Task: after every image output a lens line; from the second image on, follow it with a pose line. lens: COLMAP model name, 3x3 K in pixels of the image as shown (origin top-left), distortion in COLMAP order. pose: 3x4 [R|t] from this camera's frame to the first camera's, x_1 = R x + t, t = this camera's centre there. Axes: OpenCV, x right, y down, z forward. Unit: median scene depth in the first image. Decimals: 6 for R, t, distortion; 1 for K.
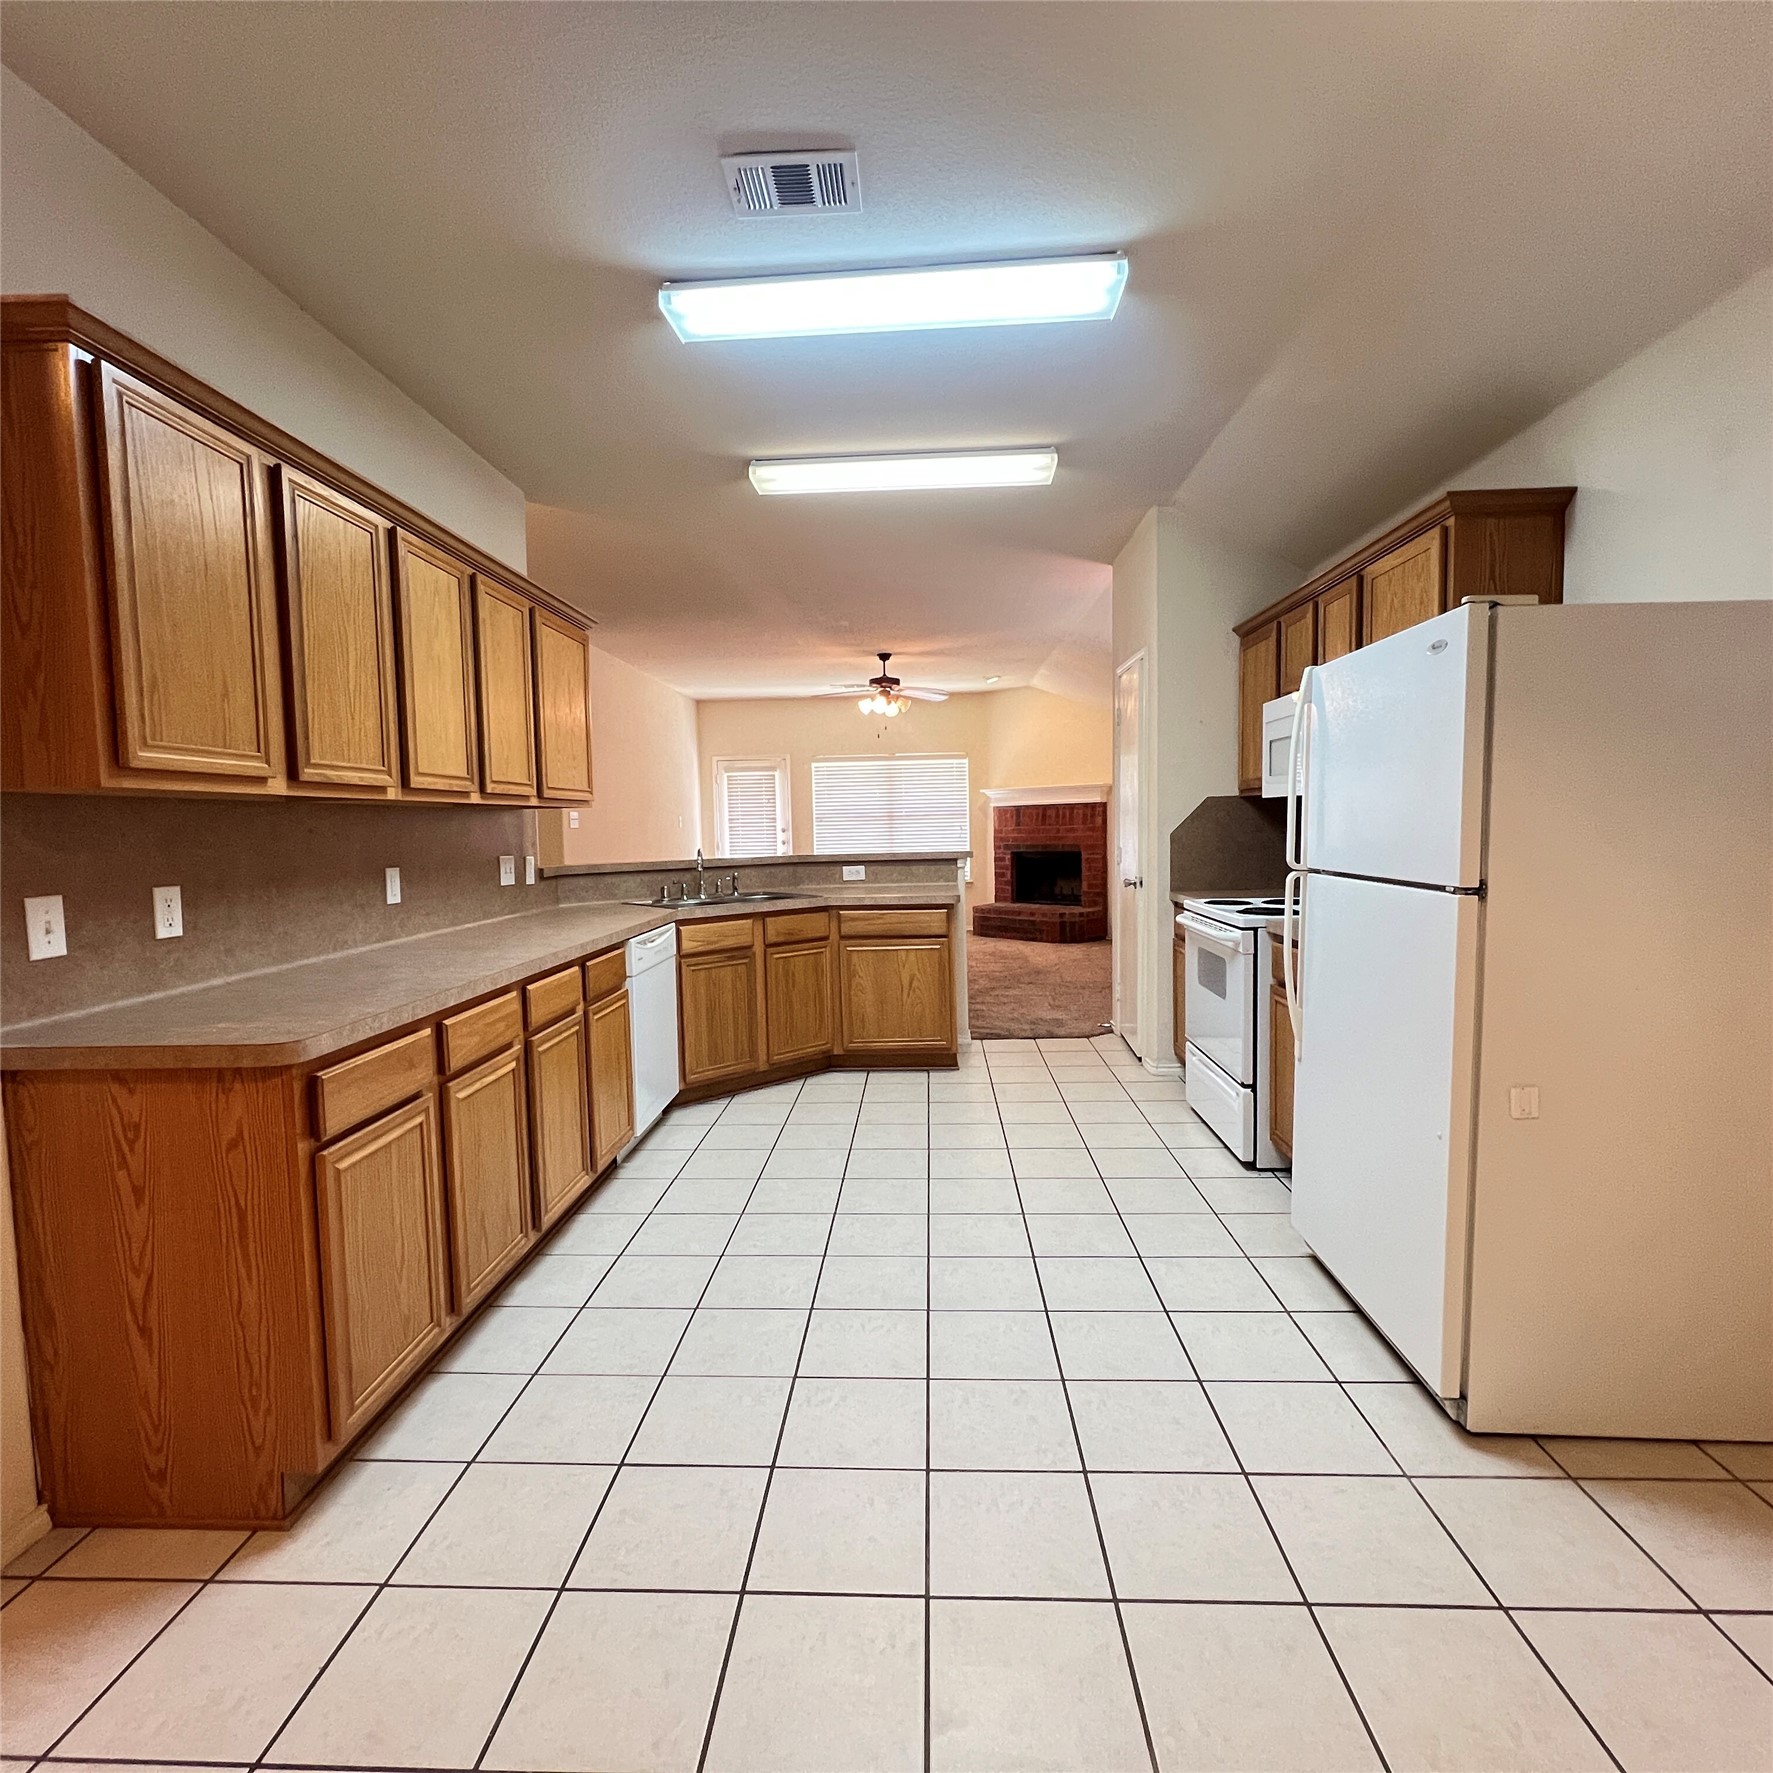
lens RADIAL K [[933.2, 0, 888.0], [0, 933.2, 888.4], [0, 0, 1]] dist [-0.001601, -0.003236]
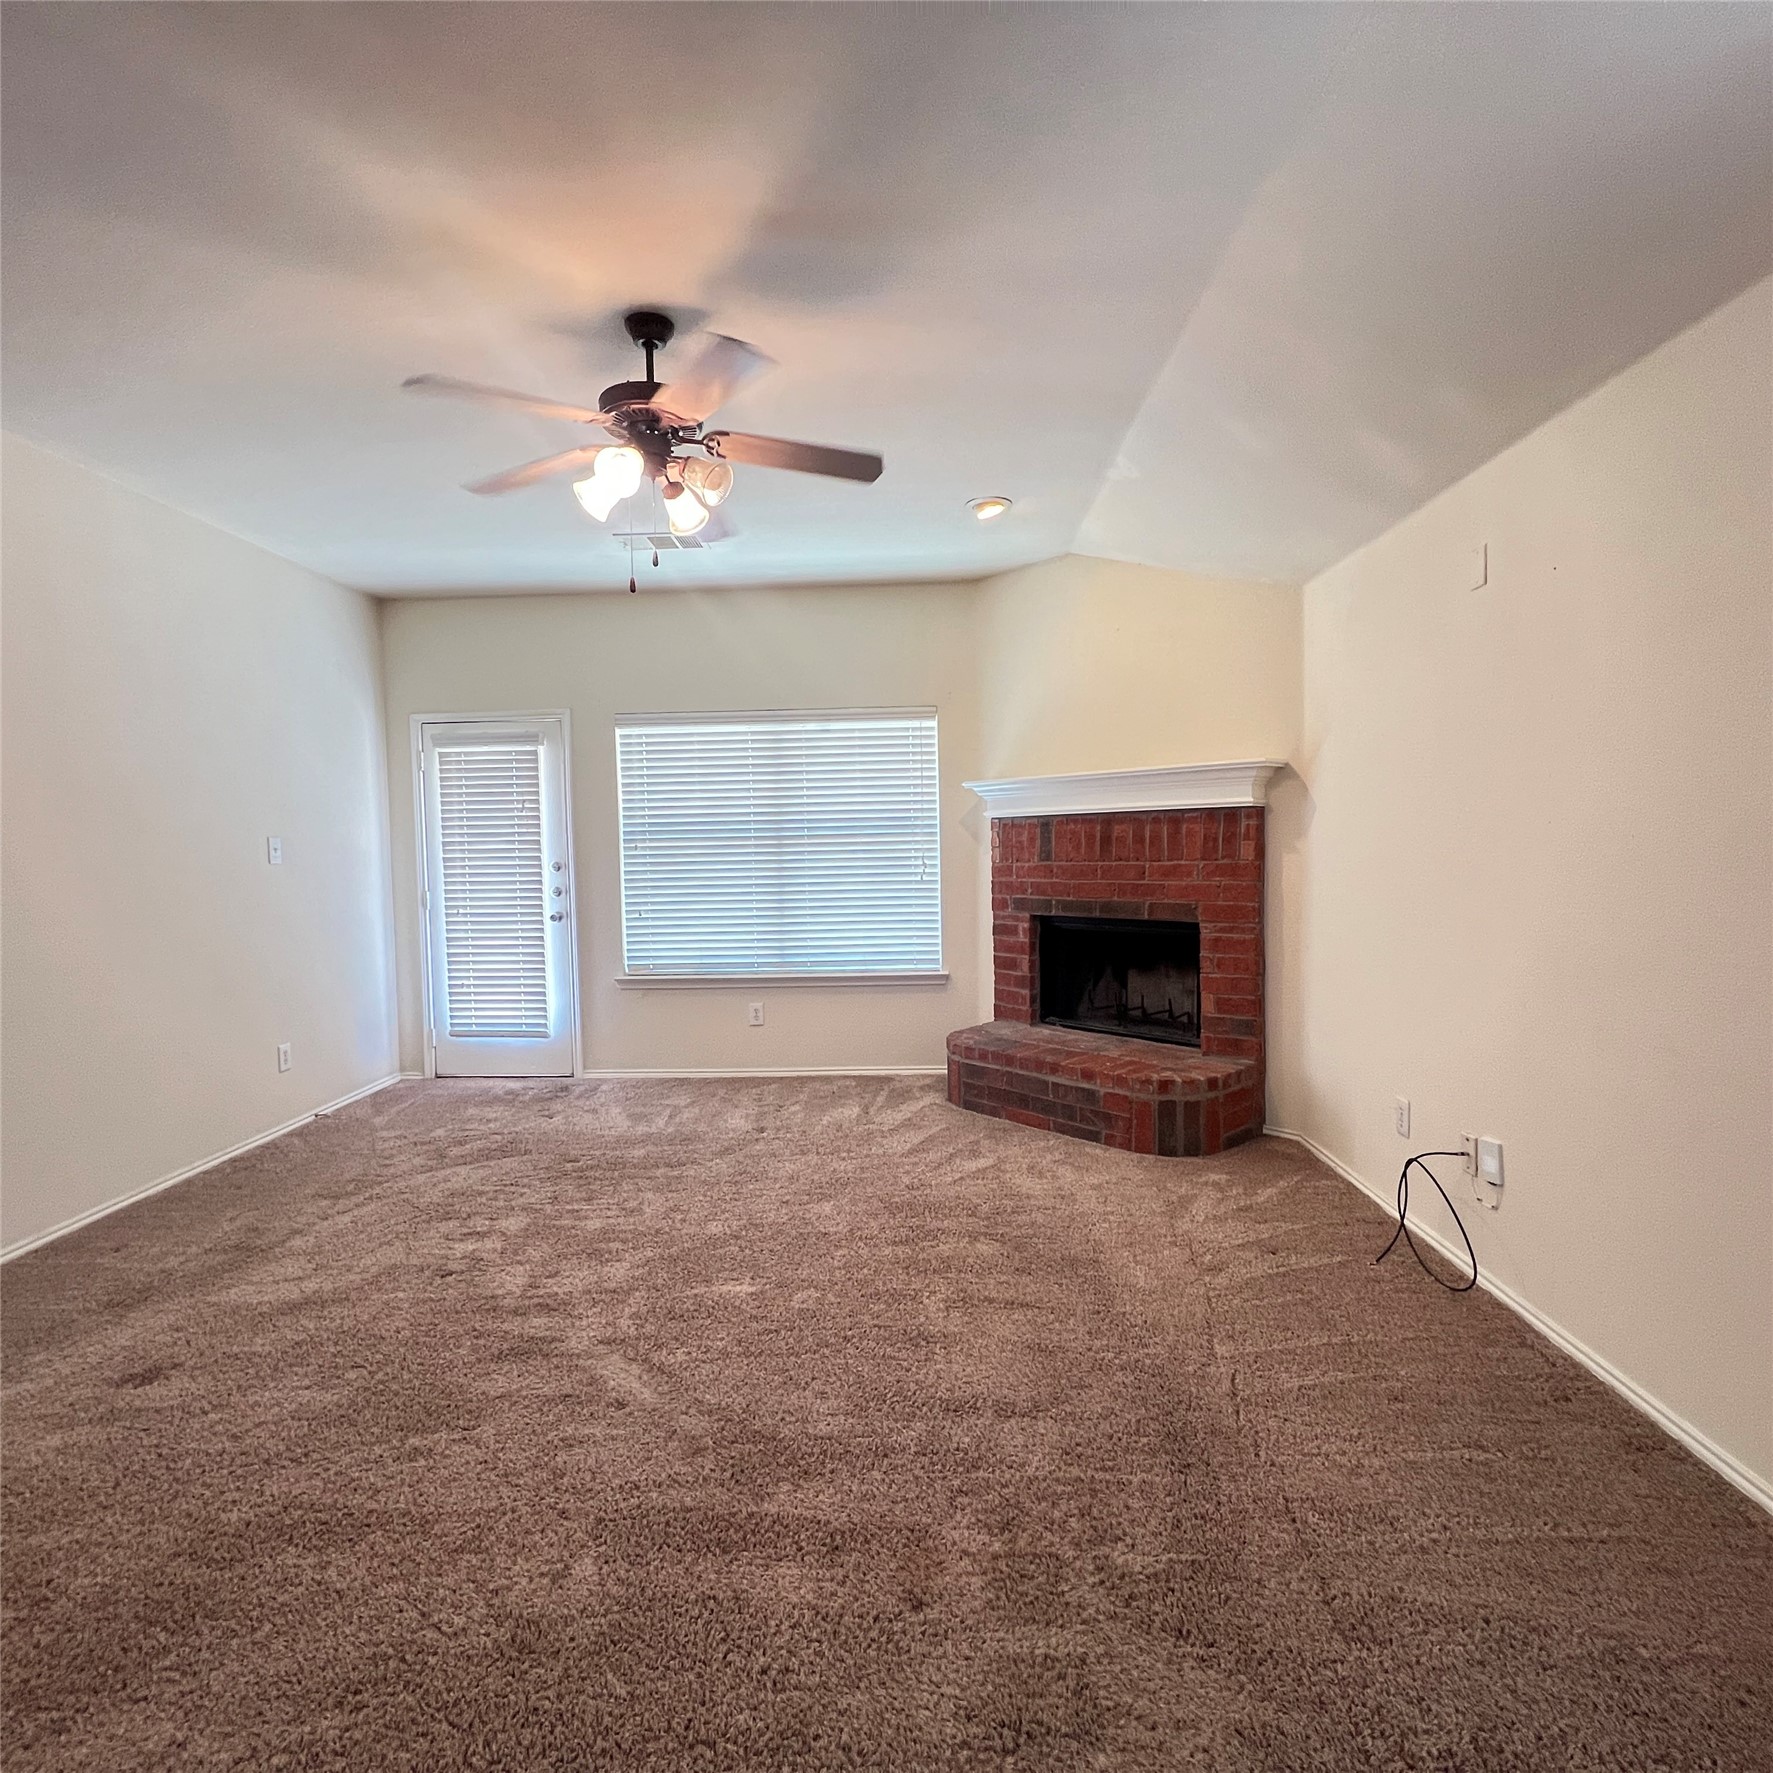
lens RADIAL K [[933.2, 0, 878.9], [0, 933.2, 887.7], [0, 0, 1]] dist [-0.001601, -0.003236]
pose [[0.999987, 0.000766, 0.004976, 0.055774], [-0.000675, 0.999832, -0.018307, -0.045265], [-0.004989, 0.018304, 0.999820, 0.547832]]
